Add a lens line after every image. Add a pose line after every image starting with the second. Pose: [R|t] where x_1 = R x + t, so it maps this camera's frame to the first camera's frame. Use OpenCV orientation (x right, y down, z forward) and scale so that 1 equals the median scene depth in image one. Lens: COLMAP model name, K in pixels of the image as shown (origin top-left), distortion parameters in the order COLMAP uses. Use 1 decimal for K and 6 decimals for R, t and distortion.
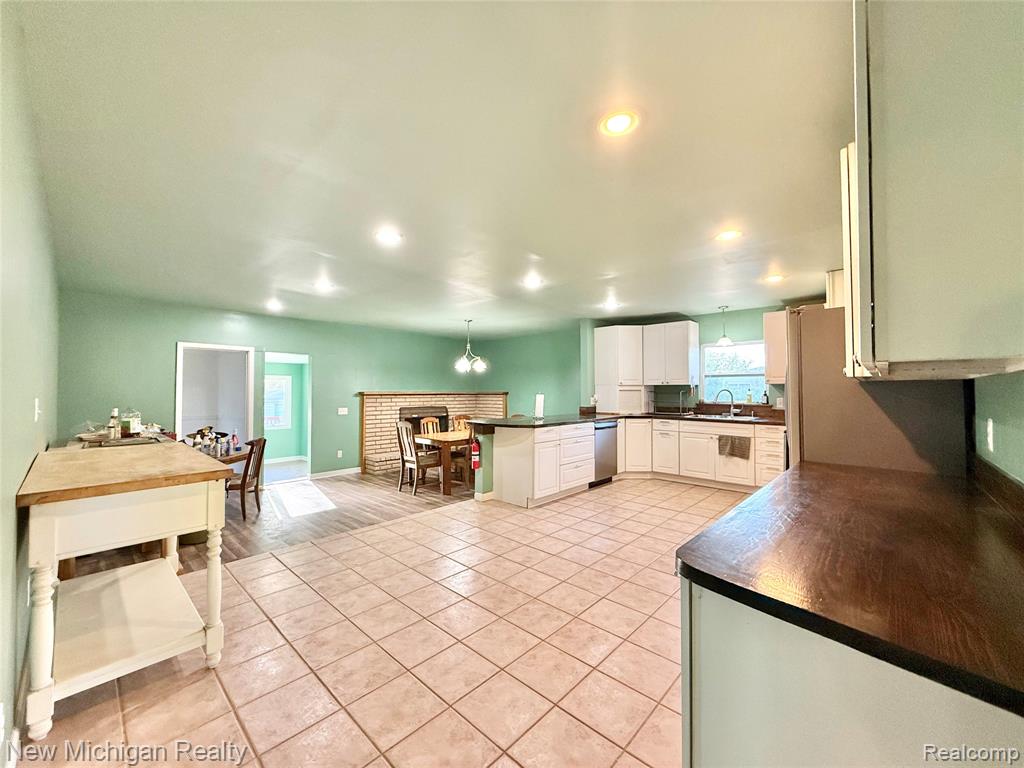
lens RADIAL K [[405.2, 0, 509.7], [0, 405.2, 384.5], [0, 0, 1]] dist [-0.002748, 0.000144]
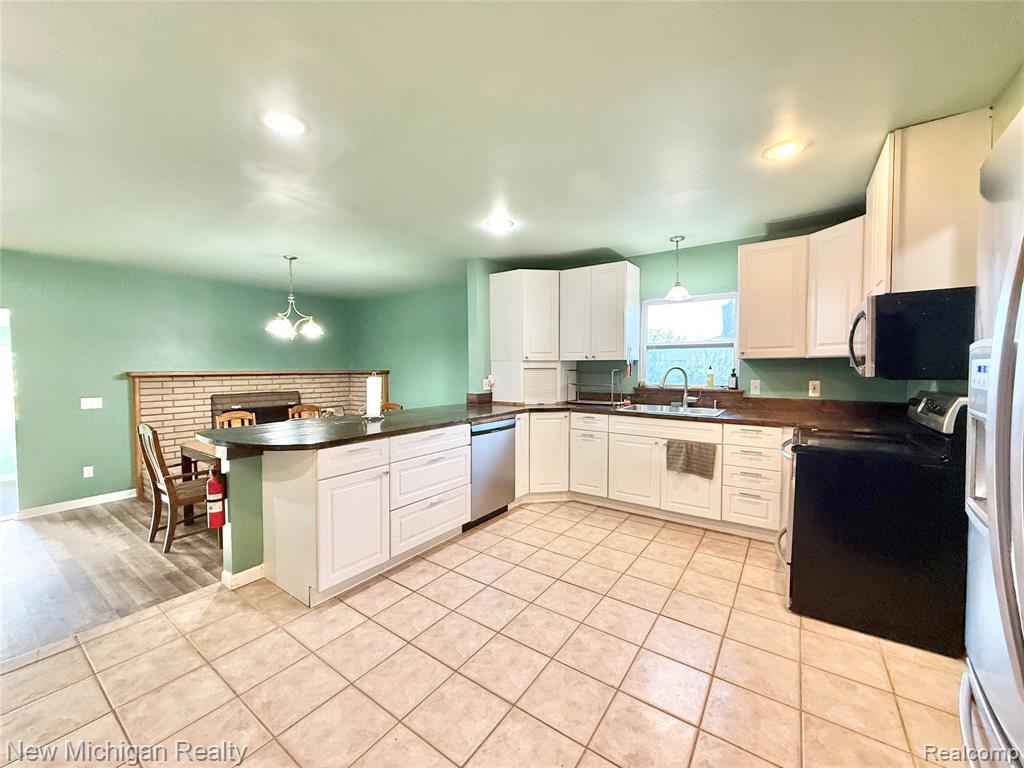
lens RADIAL K [[405.2, 0, 510.3], [0, 405.2, 382.7], [0, 0, 1]] dist [-0.002748, 0.000144]
pose [[0.991047, -0.008026, 0.133271, 0.173566], [0.000732, 0.998503, 0.054690, 0.001202], [-0.133511, -0.054103, 0.989569, 0.376800]]
